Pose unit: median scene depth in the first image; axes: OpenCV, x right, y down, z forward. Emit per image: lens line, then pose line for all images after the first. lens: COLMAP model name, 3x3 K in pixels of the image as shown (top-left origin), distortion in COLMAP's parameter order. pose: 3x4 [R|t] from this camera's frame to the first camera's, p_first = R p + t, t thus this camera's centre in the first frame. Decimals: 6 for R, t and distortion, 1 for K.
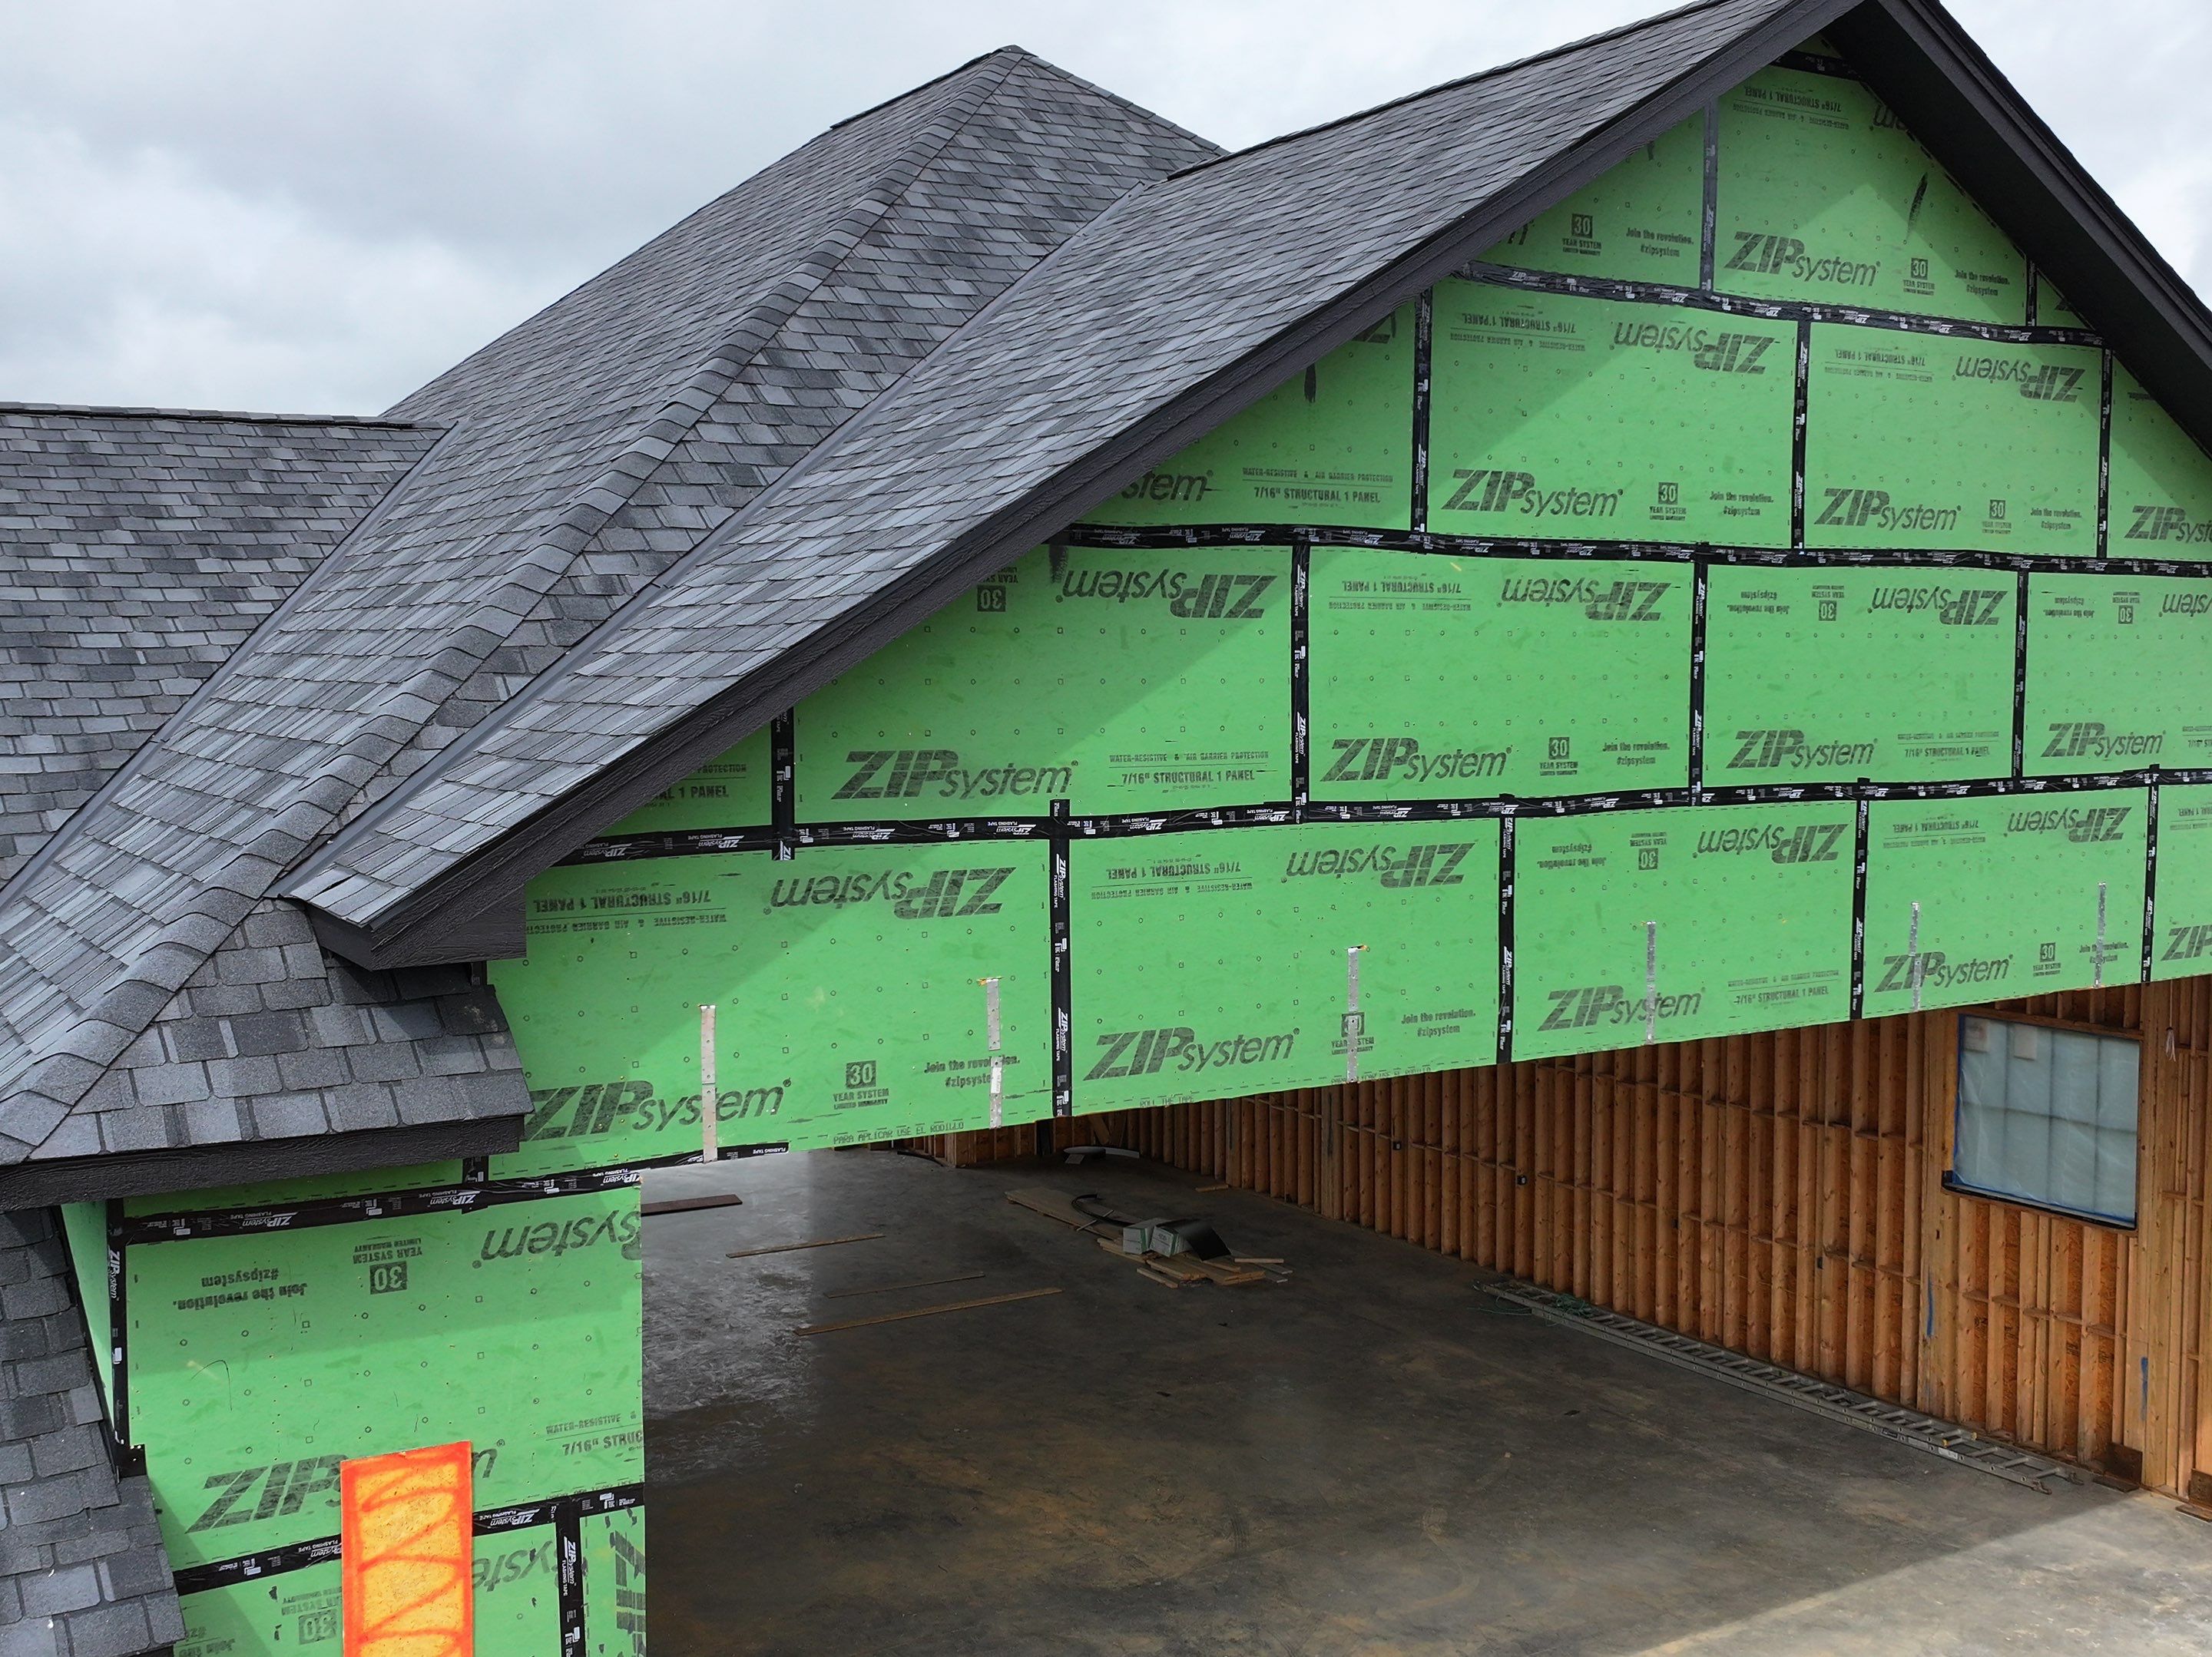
lens RADIAL K [[2310.2, 0, 1108.7], [0, 2310.2, 829.0], [0, 0, 1]] dist [0.002760, 0.000000]
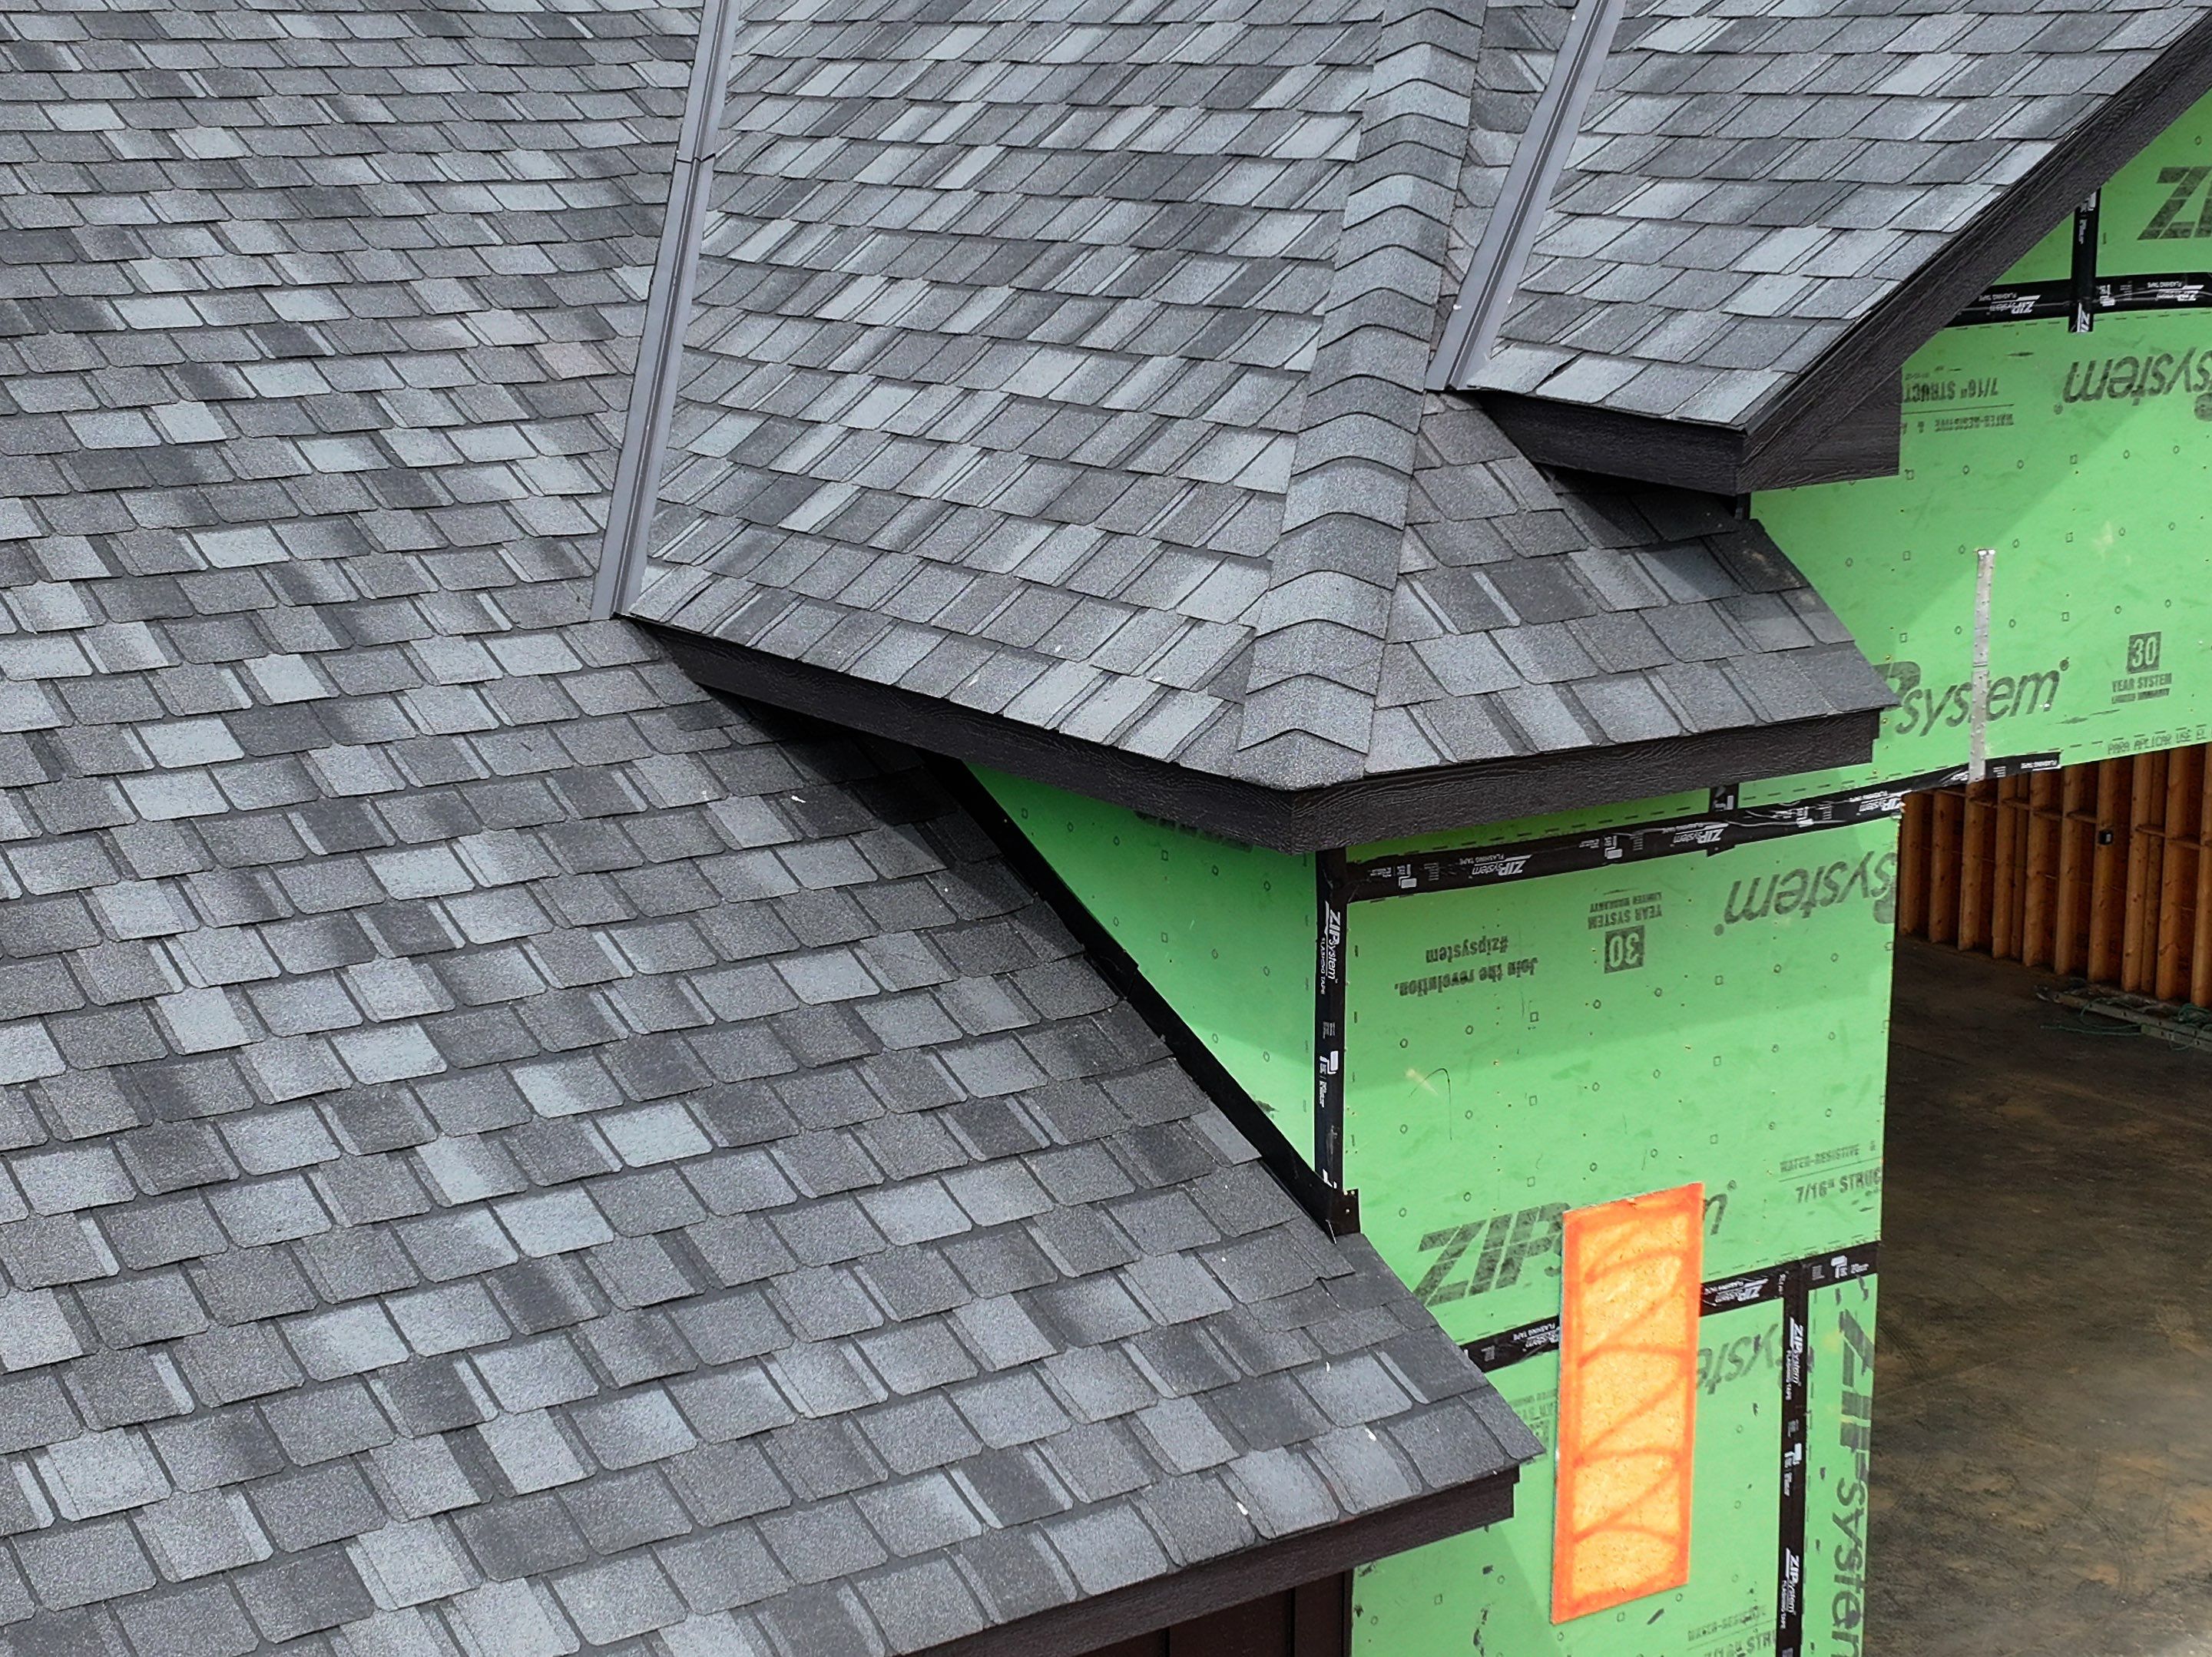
lens RADIAL K [[3619.9, 0, 1105.0], [0, 3619.9, 831.0], [0, 0, 1]] dist [0.020442, 0.000000]
pose [[0.997991, -0.012504, 0.062116, -0.505523], [0.003706, 0.990175, 0.139782, 0.008939], [-0.063254, -0.139270, 0.988232, -0.041053]]
